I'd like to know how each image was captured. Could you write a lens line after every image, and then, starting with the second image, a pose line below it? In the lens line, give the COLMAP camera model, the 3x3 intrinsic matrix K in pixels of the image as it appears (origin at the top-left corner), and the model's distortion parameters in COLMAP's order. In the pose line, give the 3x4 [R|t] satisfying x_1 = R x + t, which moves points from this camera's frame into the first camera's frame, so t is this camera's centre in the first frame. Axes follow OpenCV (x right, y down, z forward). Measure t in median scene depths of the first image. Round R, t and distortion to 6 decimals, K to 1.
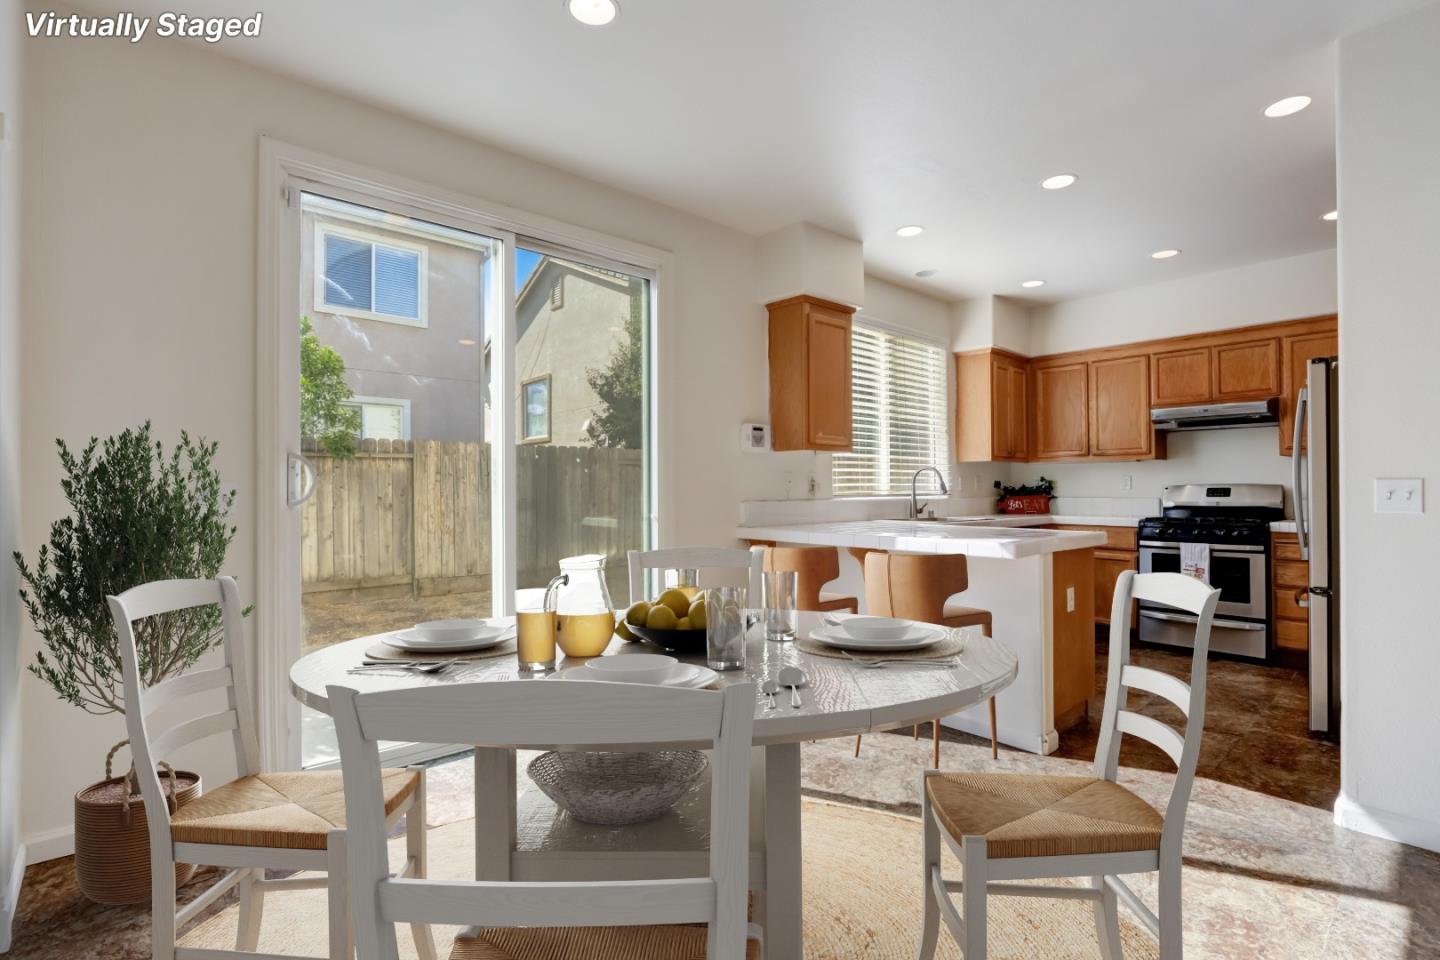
lens RADIAL K [[676.3, 0, 720.0], [0, 676.3, 480.0], [0, 0, 1]] dist [-0.017311, 0.000131]
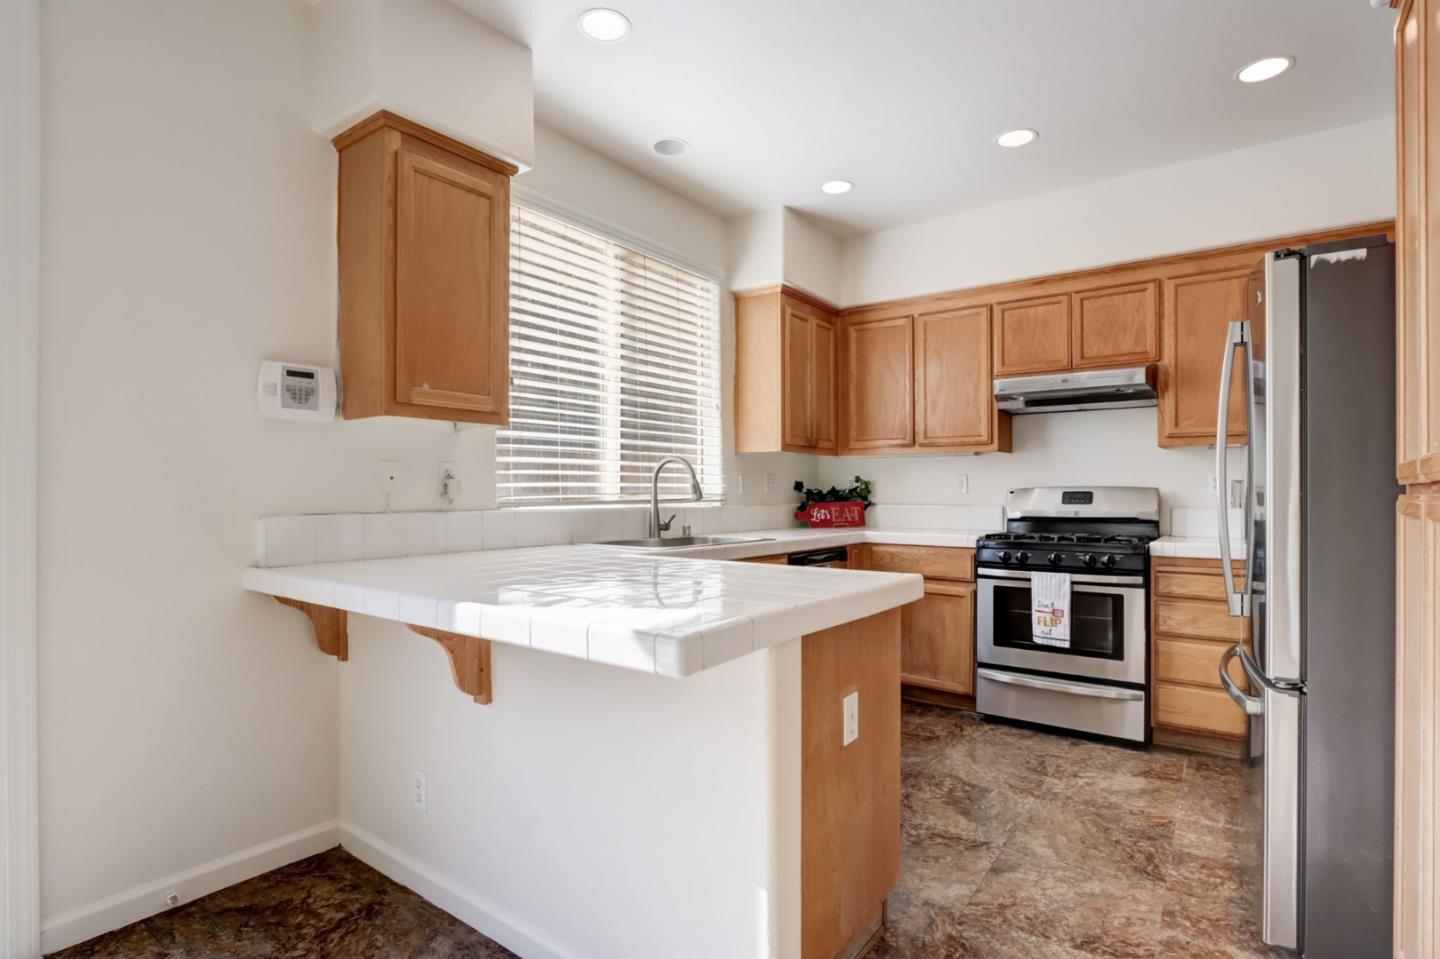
lens RADIAL K [[712.7, 0, 728.2], [0, 712.7, 490.2], [0, 0, 1]] dist [-0.015539, 0.000562]
pose [[0.975441, 0.002705, 0.220243, 0.208045], [-0.005216, 0.999928, 0.010819, 0.003913], [-0.220198, -0.011702, 0.975385, 0.335427]]
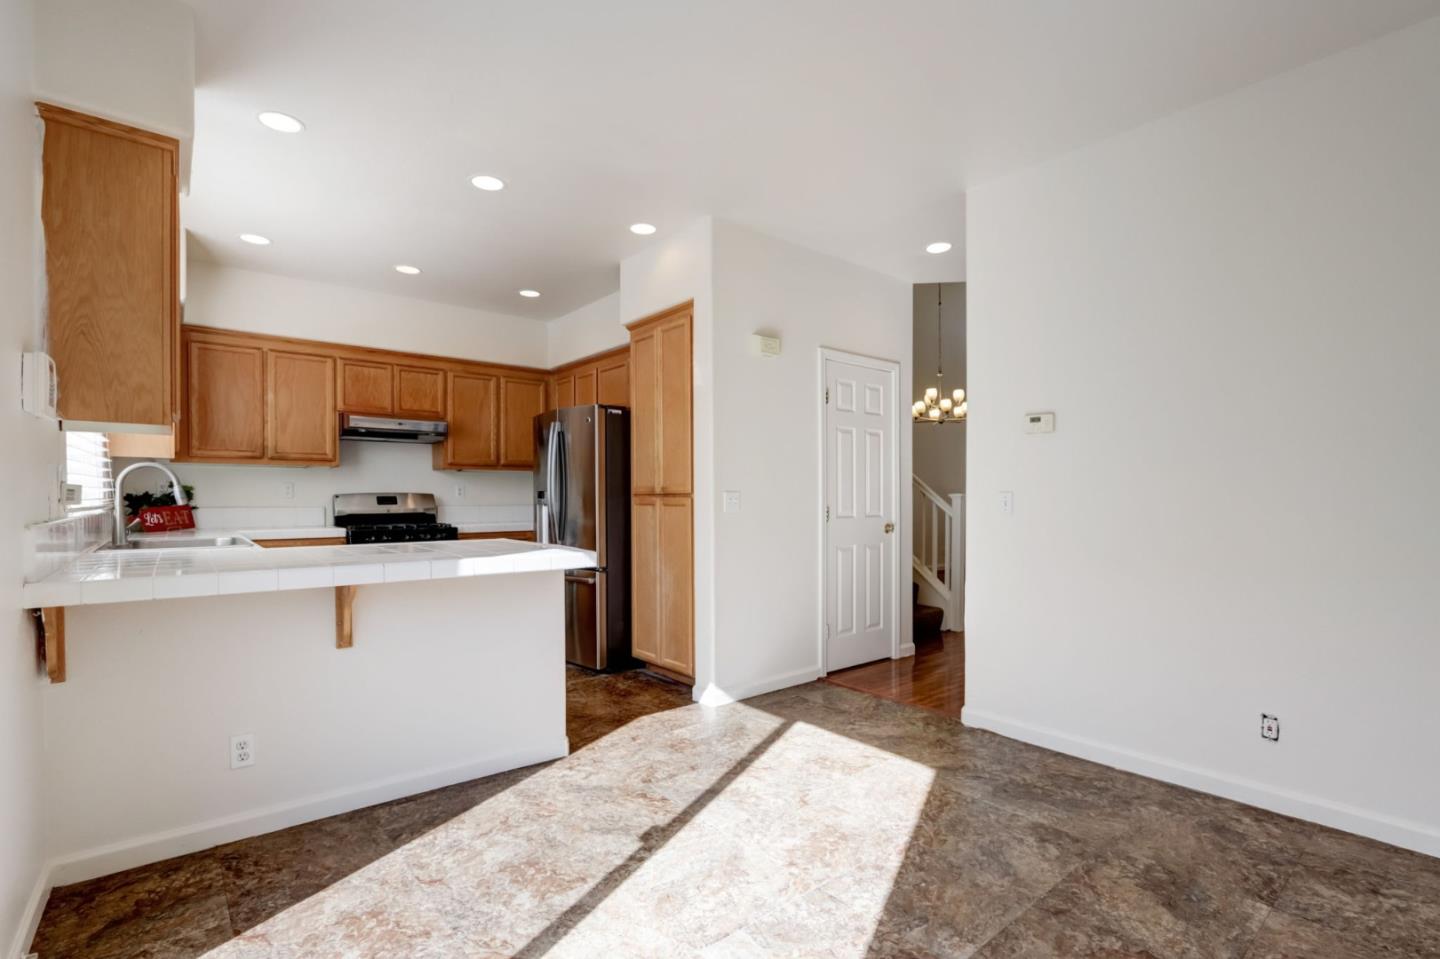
lens RADIAL K [[672.5, 0, 725.9], [0, 672.5, 495.1], [0, 0, 1]] dist [-0.014252, -0.000327]
pose [[0.015618, 0.004152, 0.999869, -0.320342], [-0.013995, 0.999894, -0.003933, 0.006281], [-0.999780, -0.013932, 0.015674, 0.438178]]
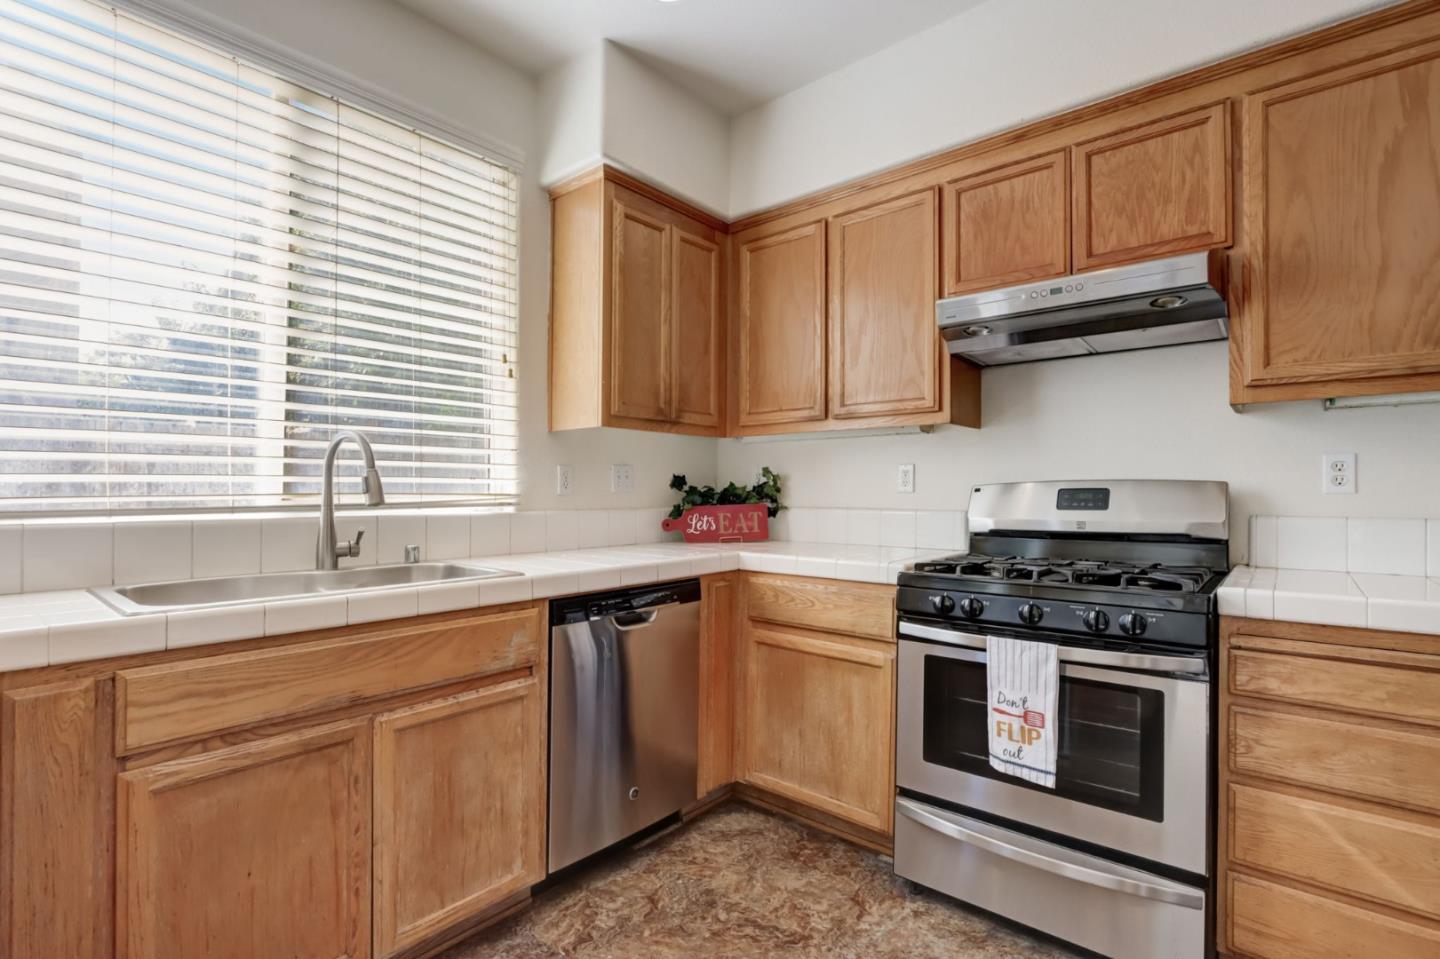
lens RADIAL K [[672.5, 0, 725.9], [0, 672.5, 495.1], [0, 0, 1]] dist [-0.014252, -0.000327]
pose [[0.988432, -0.001384, 0.151661, 0.450393], [-0.001756, 0.999787, 0.020569, 0.007264], [-0.151657, -0.020597, 0.988219, 0.607071]]
